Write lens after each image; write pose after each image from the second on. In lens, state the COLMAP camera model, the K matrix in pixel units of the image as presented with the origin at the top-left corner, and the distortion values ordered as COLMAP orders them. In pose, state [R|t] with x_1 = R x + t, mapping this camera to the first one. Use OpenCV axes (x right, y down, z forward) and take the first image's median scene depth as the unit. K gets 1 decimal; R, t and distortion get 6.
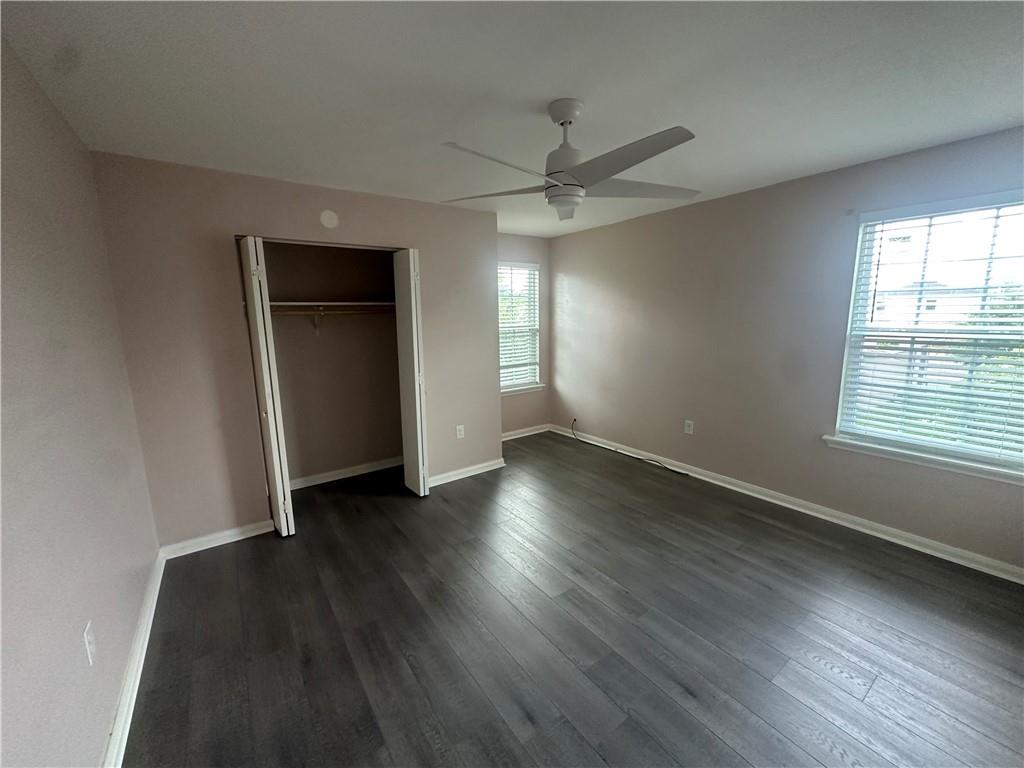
lens RADIAL K [[405.4, 0, 513.0], [0, 405.4, 379.5], [0, 0, 1]] dist [-0.004901, 0.000396]
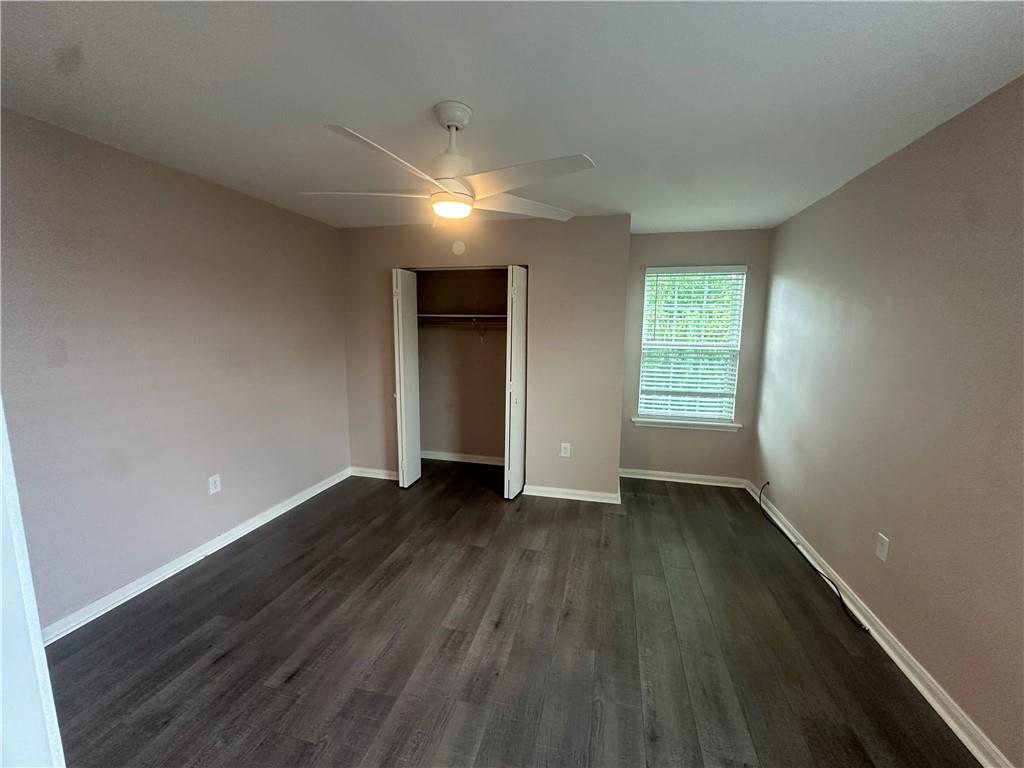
lens RADIAL K [[405.4, 0, 508.7], [0, 405.4, 381.5], [0, 0, 1]] dist [-0.004901, 0.000396]
pose [[0.653913, 0.126534, -0.745913, 0.494337], [-0.144354, 0.988669, 0.041164, -0.052833], [0.742670, 0.080758, 0.664770, 0.260923]]
